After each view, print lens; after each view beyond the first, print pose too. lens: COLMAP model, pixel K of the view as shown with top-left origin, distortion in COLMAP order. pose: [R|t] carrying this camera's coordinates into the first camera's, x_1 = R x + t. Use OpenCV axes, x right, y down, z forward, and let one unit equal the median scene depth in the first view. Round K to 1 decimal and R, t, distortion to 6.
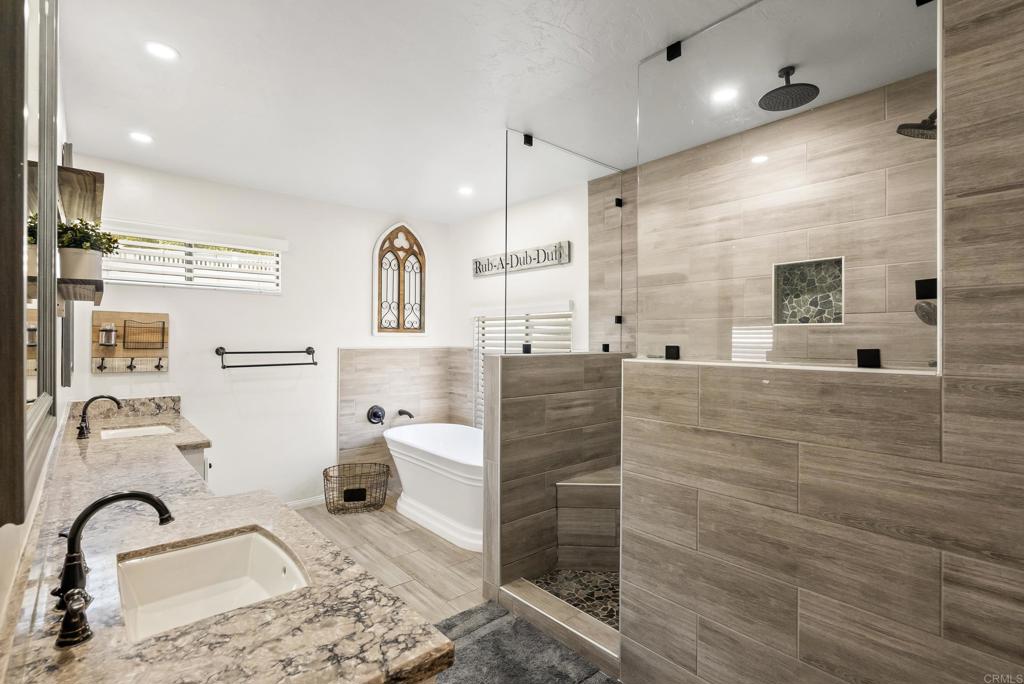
lens RADIAL K [[494.8, 0, 512.1], [0, 494.8, 339.3], [0, 0, 1]] dist [0.002112, 0.000143]
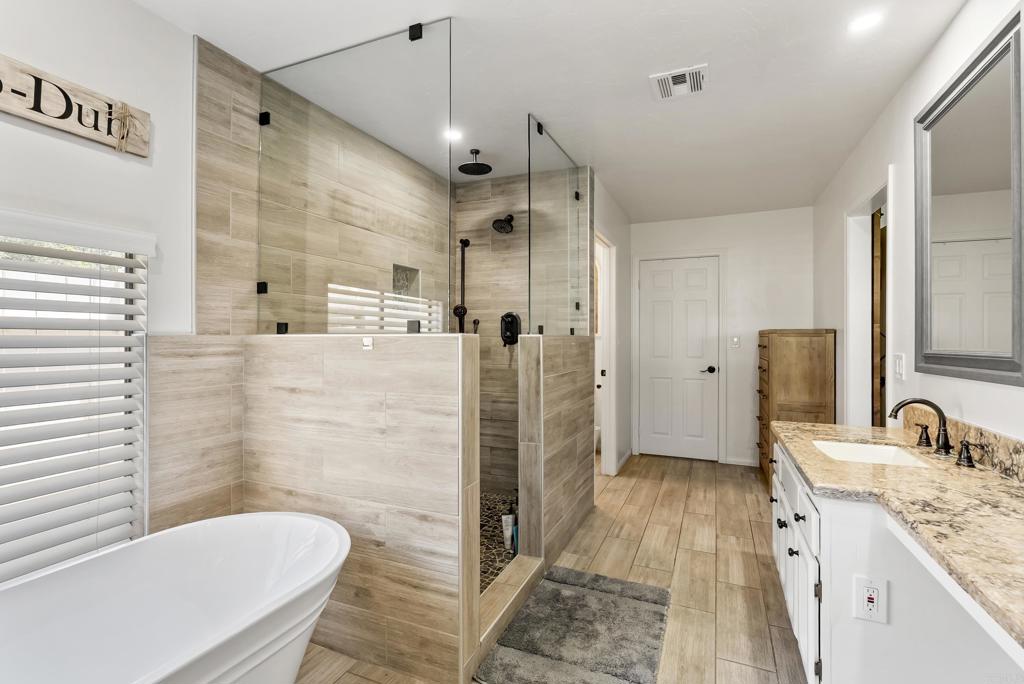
lens RADIAL K [[473.0, 0, 512.0], [0, 473.0, 341.9], [0, 0, 1]] dist [-0.003515, -0.000982]
pose [[-0.430116, -0.004779, 0.902761, -0.501391], [-0.002239, 0.999989, 0.004227, 0.031202], [-0.902771, -0.000203, -0.430122, 0.911249]]
